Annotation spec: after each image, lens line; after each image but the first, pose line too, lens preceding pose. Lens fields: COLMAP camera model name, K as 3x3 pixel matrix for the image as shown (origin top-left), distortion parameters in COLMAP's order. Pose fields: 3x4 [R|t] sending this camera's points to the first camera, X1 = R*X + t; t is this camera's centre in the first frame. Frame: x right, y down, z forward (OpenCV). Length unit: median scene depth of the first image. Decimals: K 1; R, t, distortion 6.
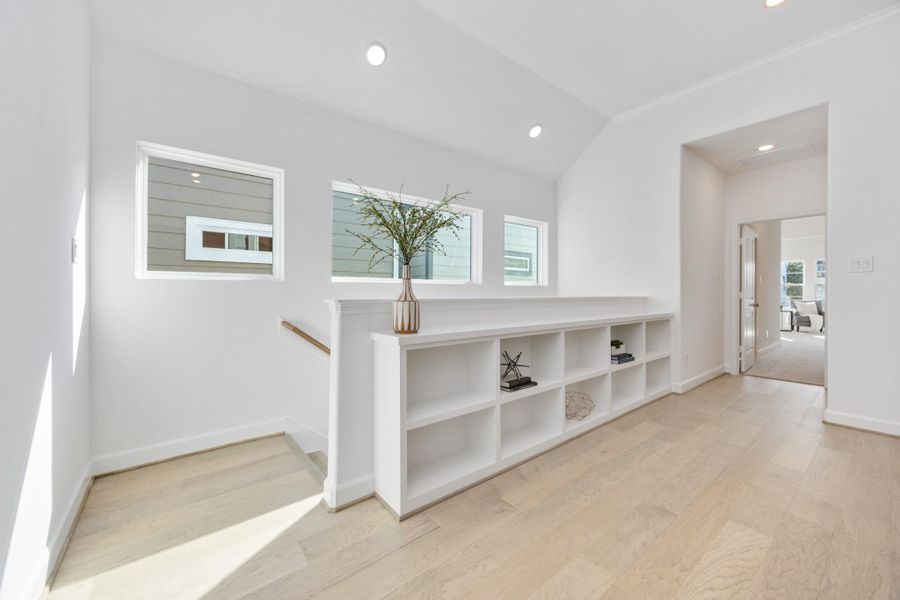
lens RADIAL K [[350.4, 0, 451.4], [0, 350.4, 293.4], [0, 0, 1]] dist [-0.001114, -0.000115]
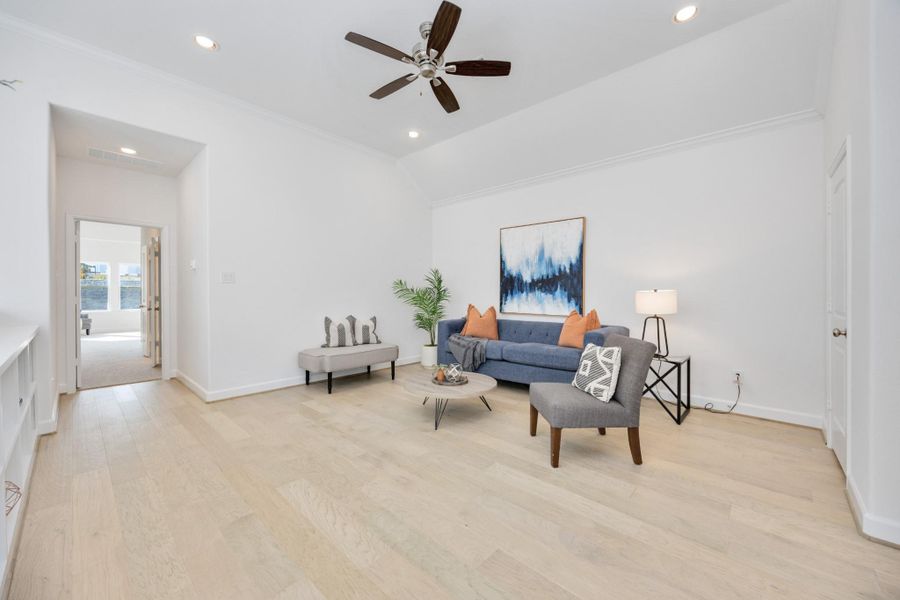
lens RADIAL K [[350.4, 0, 451.4], [0, 350.4, 293.4], [0, 0, 1]] dist [-0.001114, -0.000115]
pose [[-0.150502, -0.001356, 0.988609, -0.398649], [0.003325, 0.999993, 0.001878, -0.023532], [-0.988604, 0.003570, -0.150496, 0.462357]]
